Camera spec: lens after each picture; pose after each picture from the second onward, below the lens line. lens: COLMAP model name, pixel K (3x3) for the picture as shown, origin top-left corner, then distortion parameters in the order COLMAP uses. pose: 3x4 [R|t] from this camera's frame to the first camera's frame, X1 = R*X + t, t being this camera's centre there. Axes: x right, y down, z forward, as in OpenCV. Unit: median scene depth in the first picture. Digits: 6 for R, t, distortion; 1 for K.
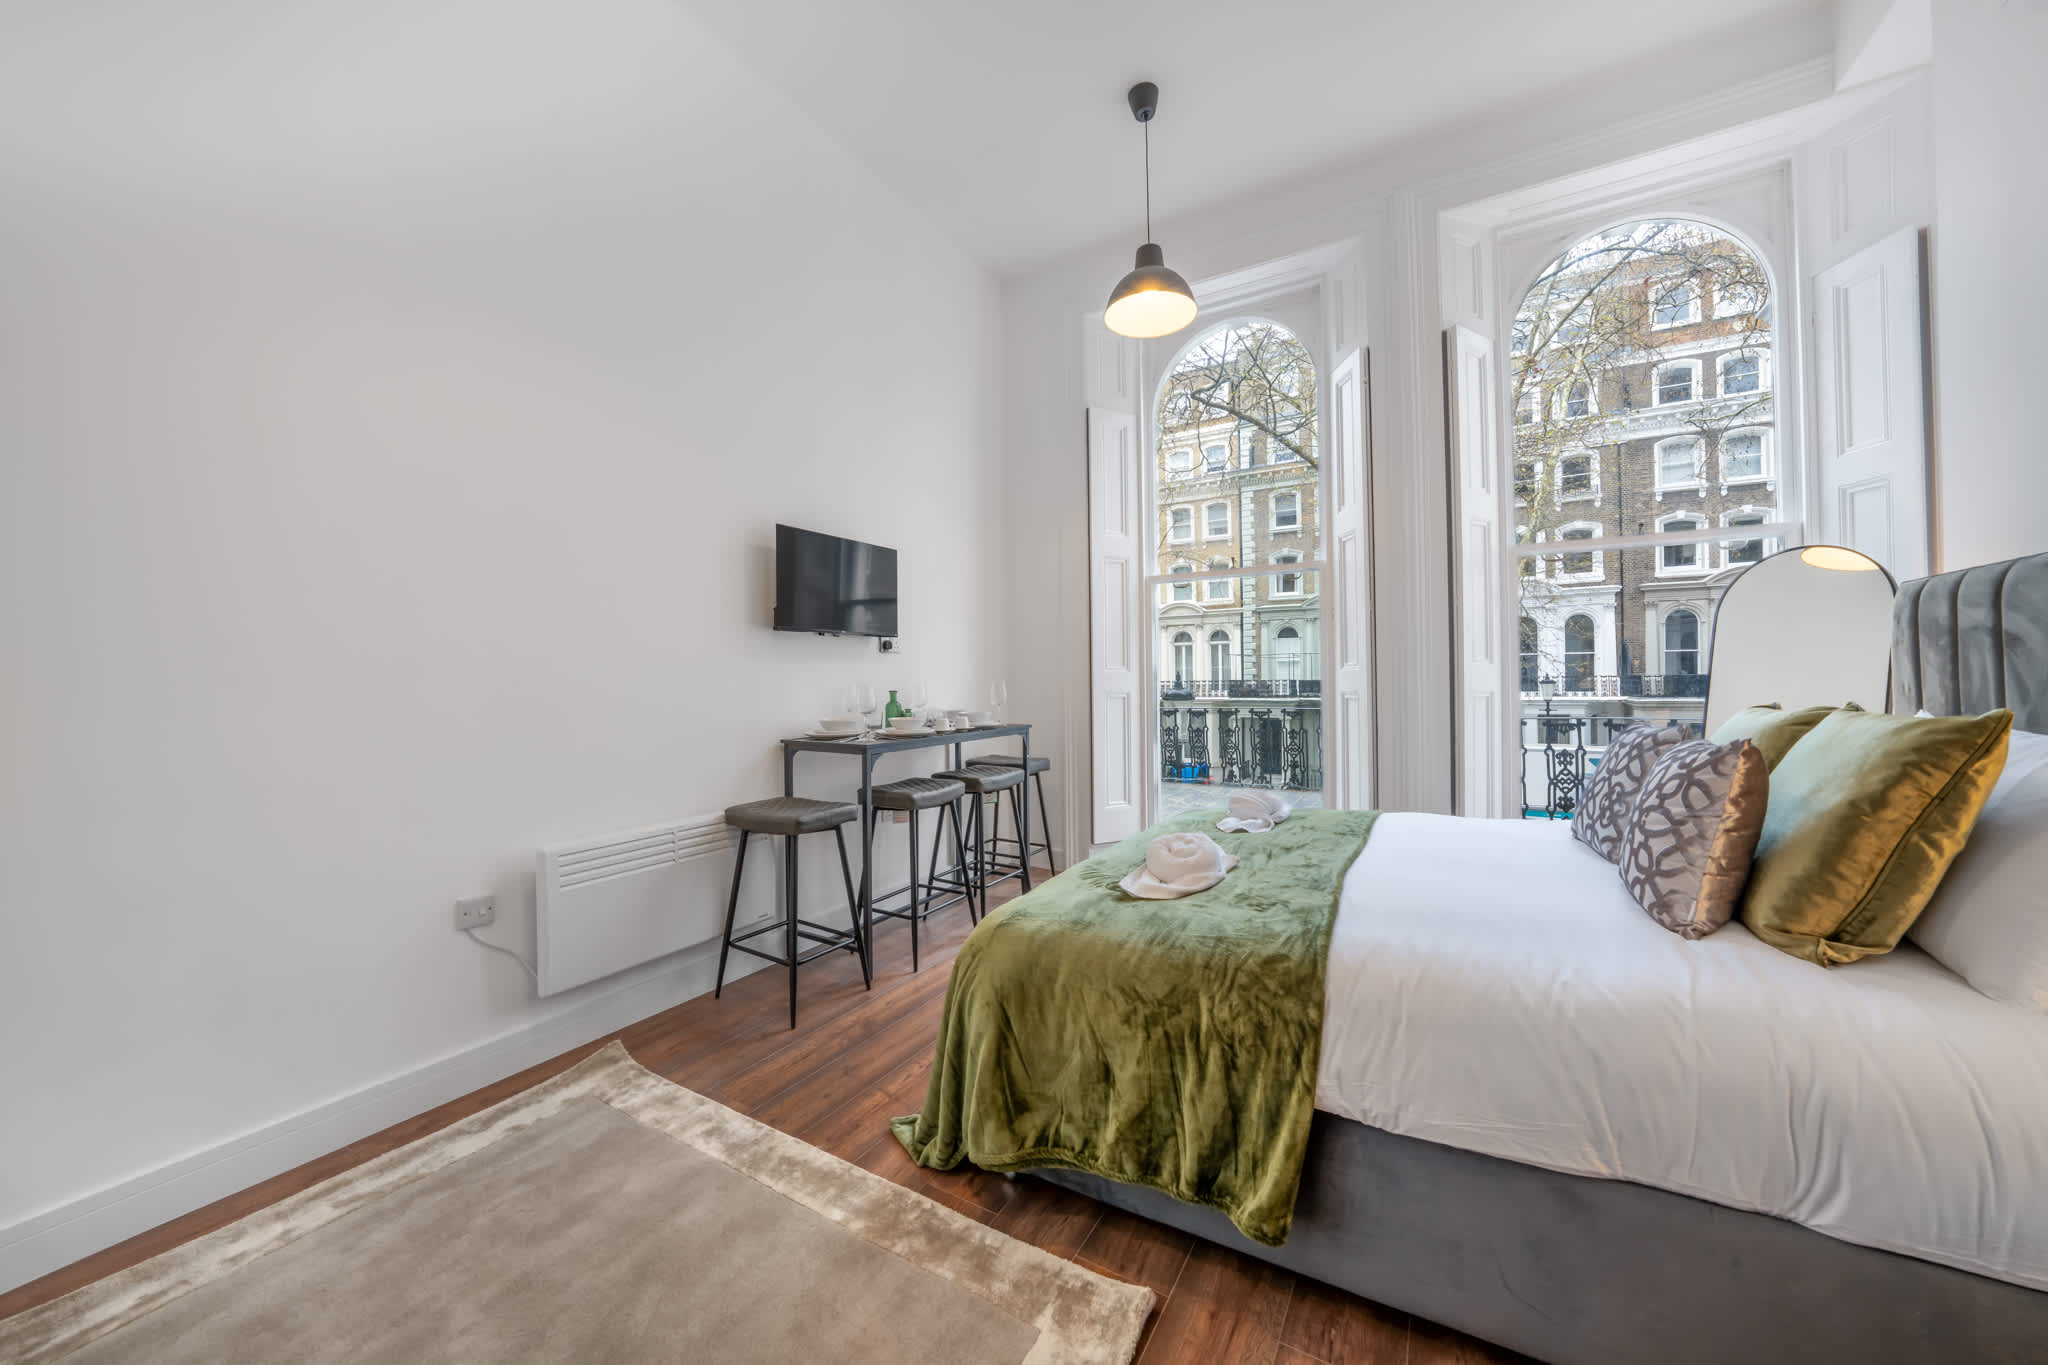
lens RADIAL K [[710.3, 0, 1034.4], [0, 710.3, 679.8], [0, 0, 1]] dist [-0.017051, 0.001667]
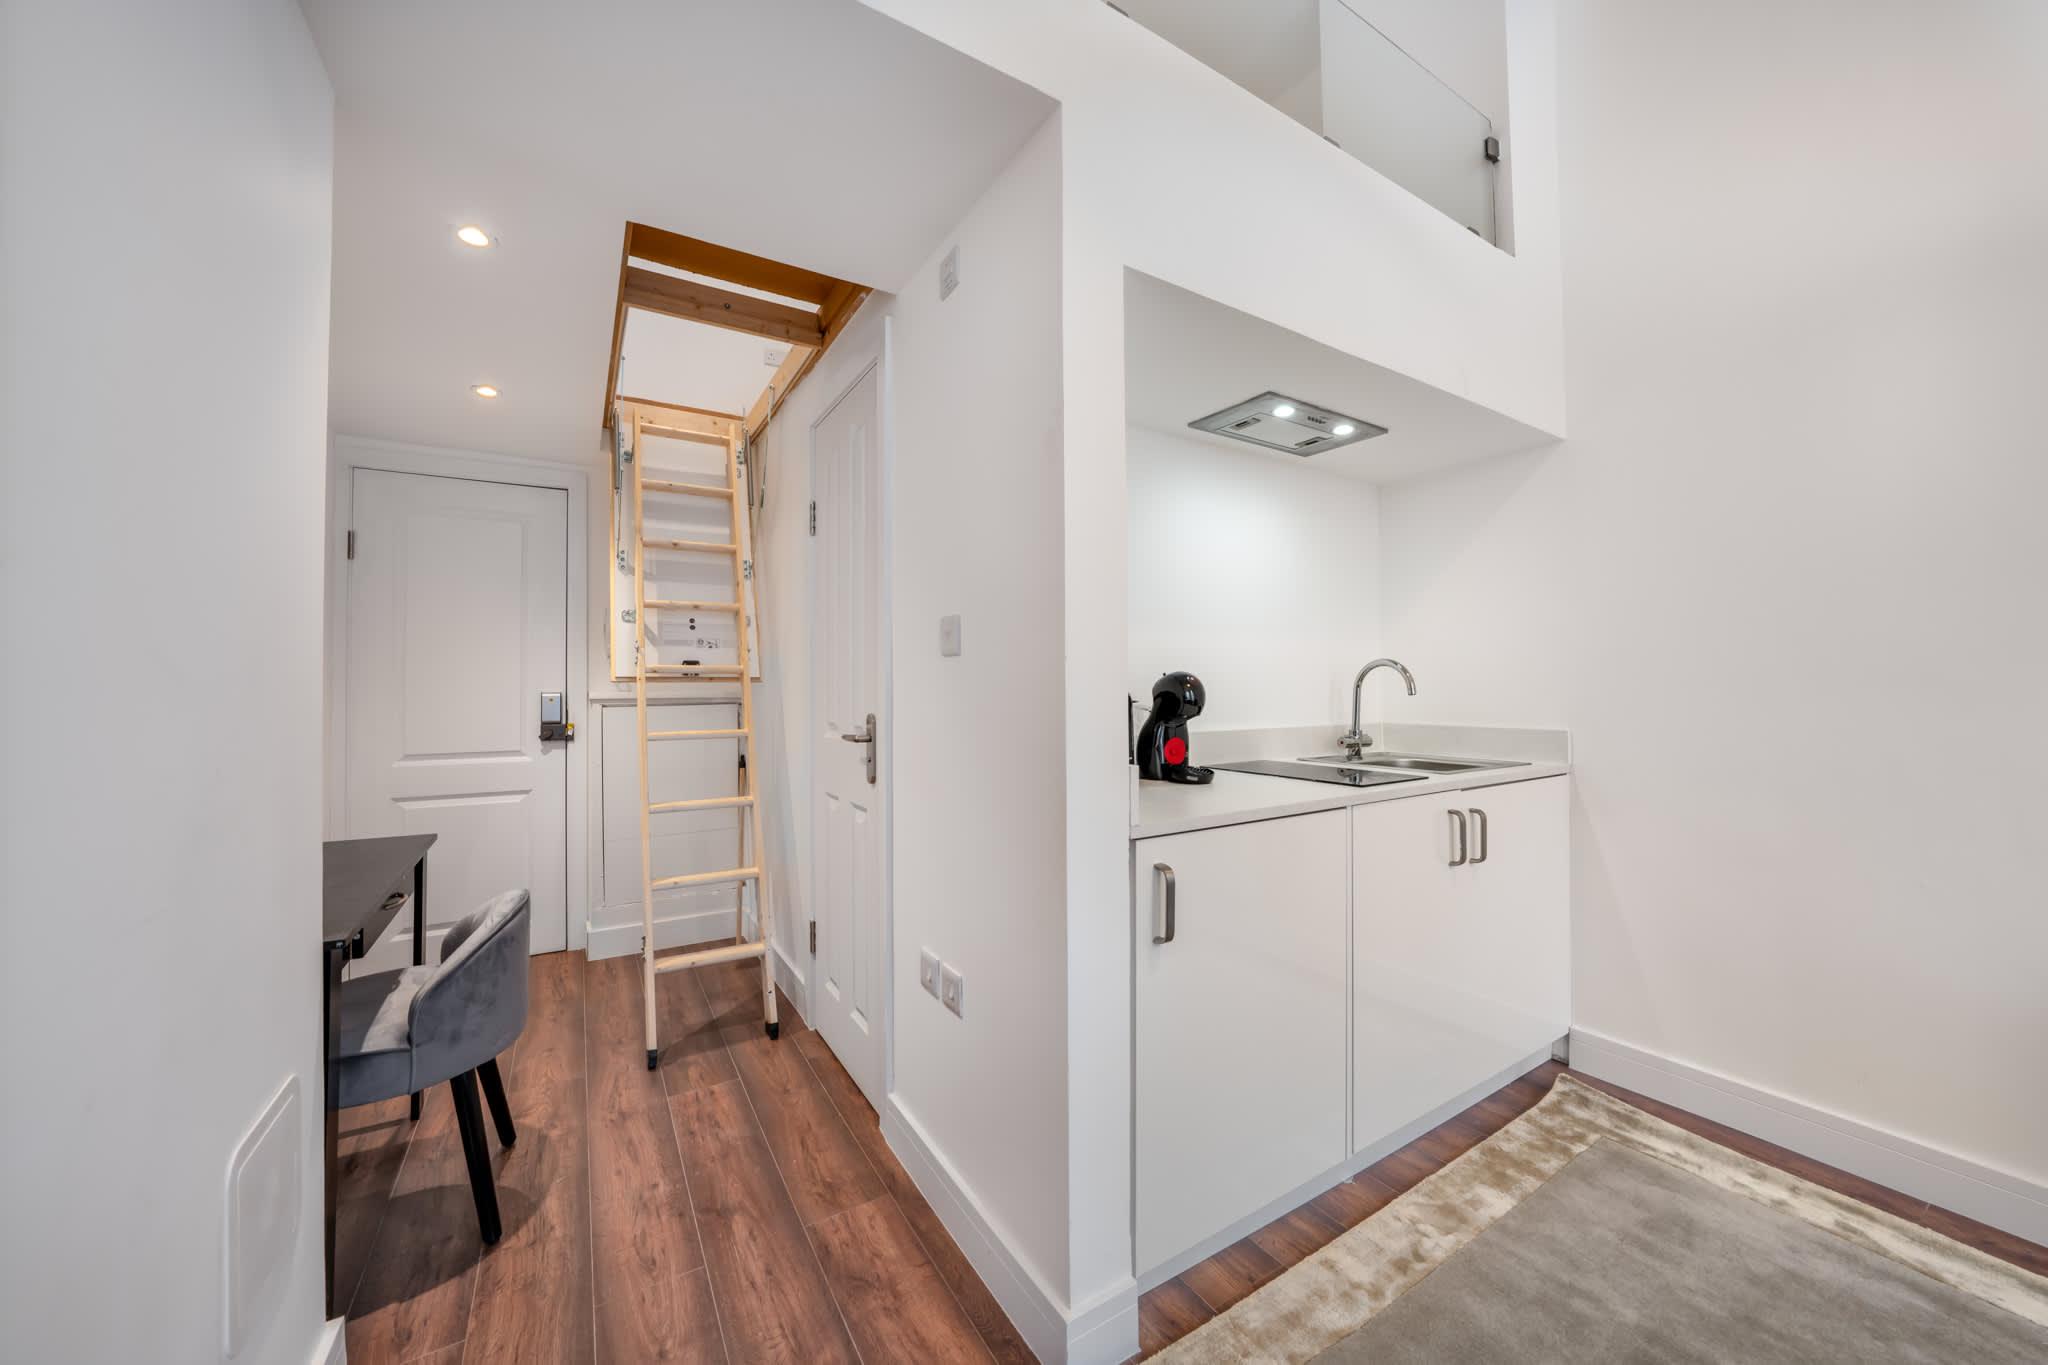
lens RADIAL K [[731.9, 0, 1031.7], [0, 731.9, 676.3], [0, 0, 1]] dist [-0.010637, 0.000449]
pose [[-0.470355, 0.001568, -0.882476, 0.189013], [0.004479, 0.999990, -0.000611, -0.000312], [0.882466, -0.004240, -0.470358, 0.234133]]
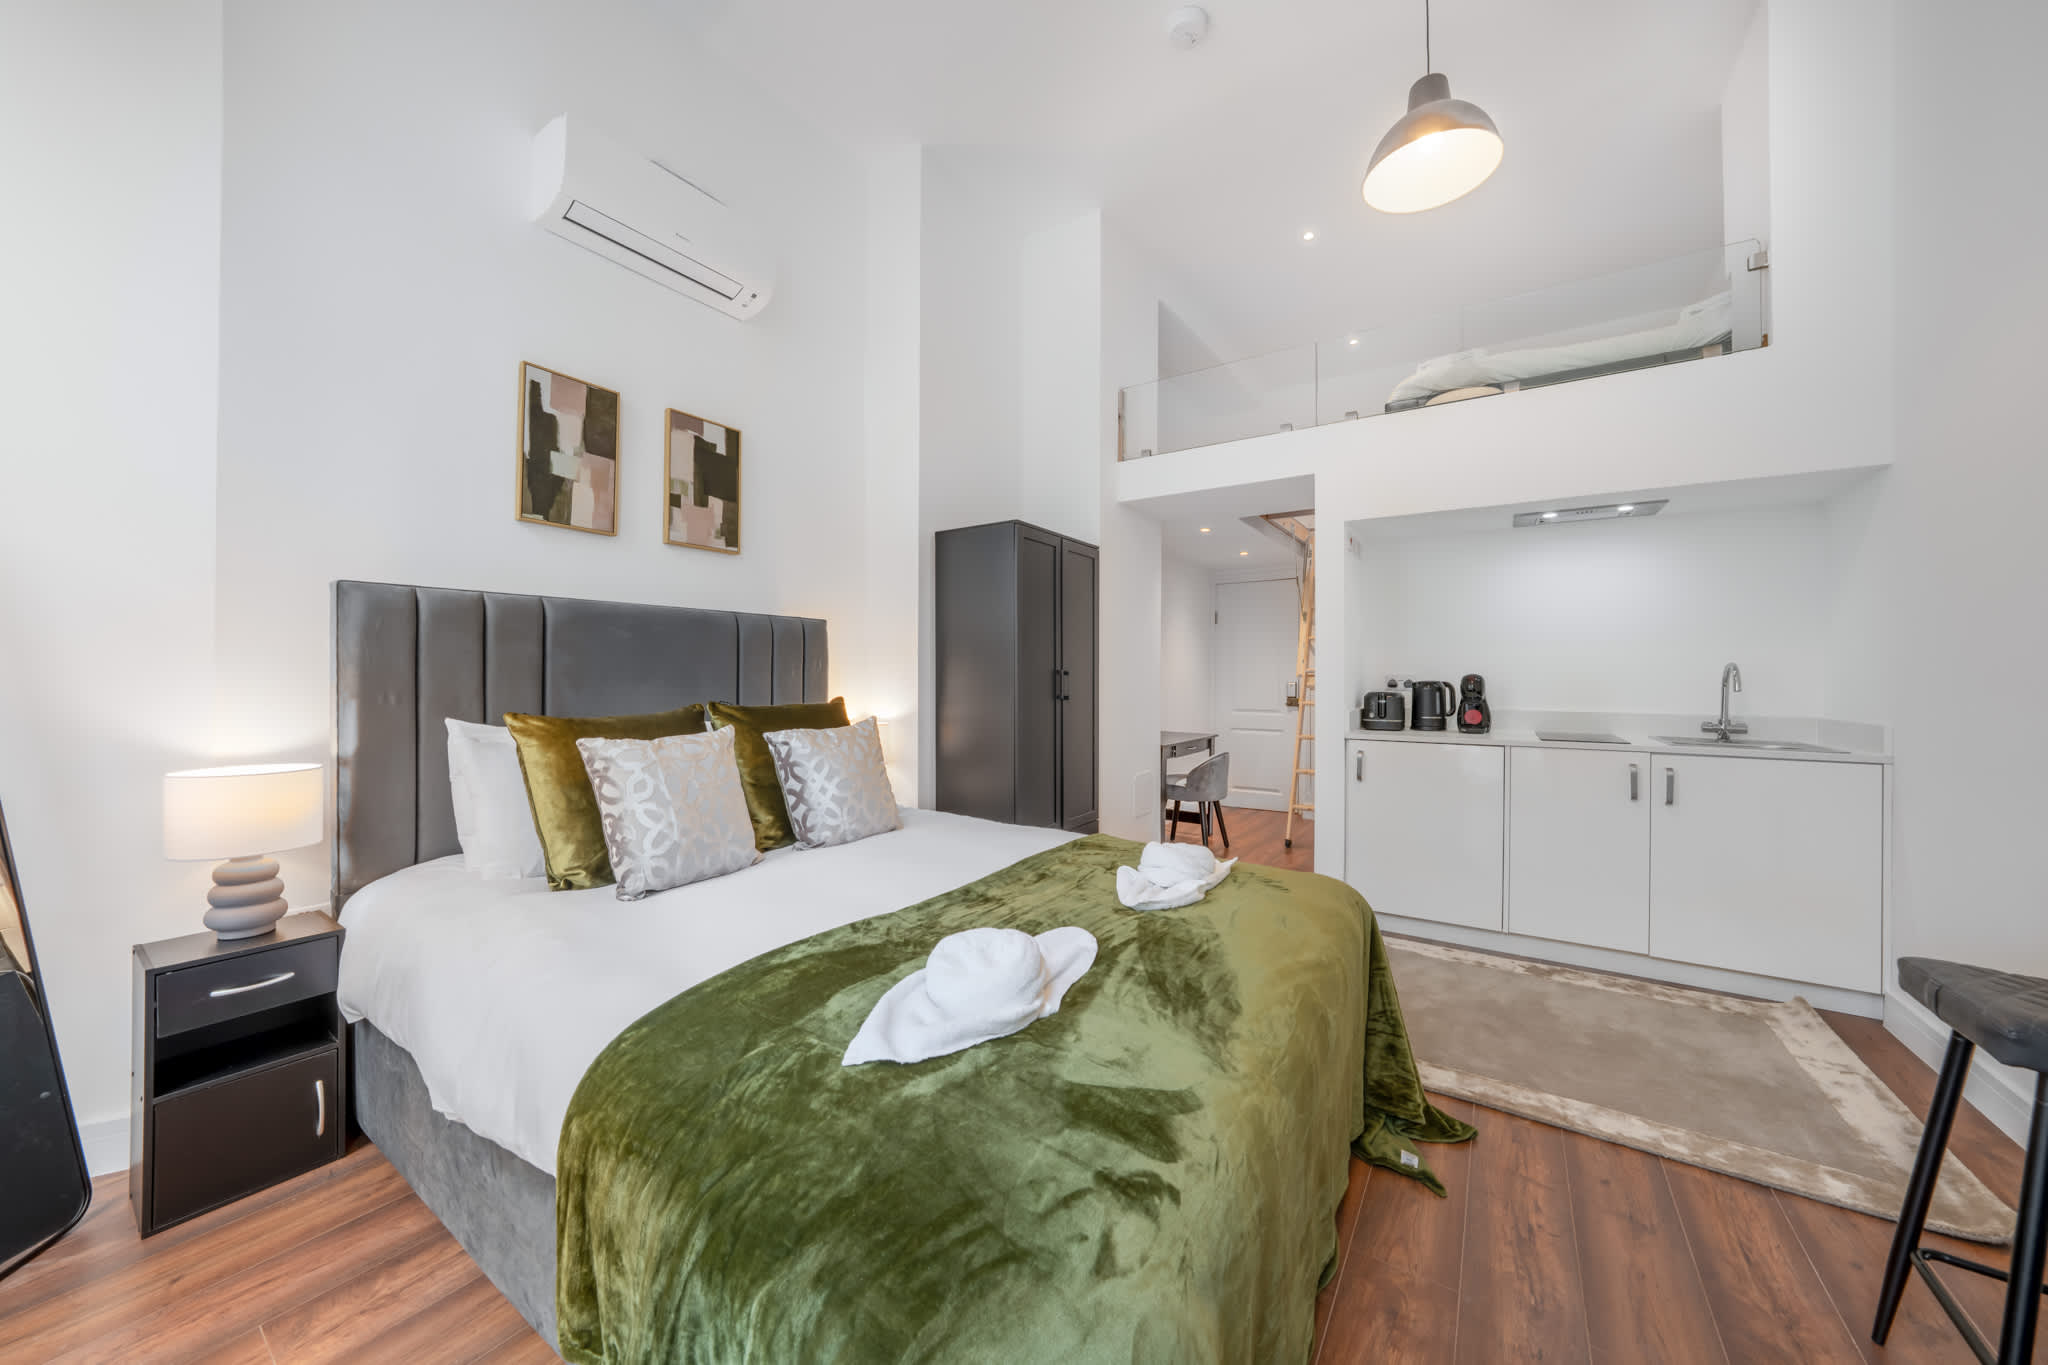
lens RADIAL K [[710.3, 0, 1032.0], [0, 710.3, 676.0], [0, 0, 1]] dist [-0.017051, 0.001667]
pose [[-0.997717, 0.007685, 0.067091, 0.194764], [0.007803, 0.999968, 0.001497, -0.008036], [-0.067078, 0.002017, -0.997746, 1.160051]]
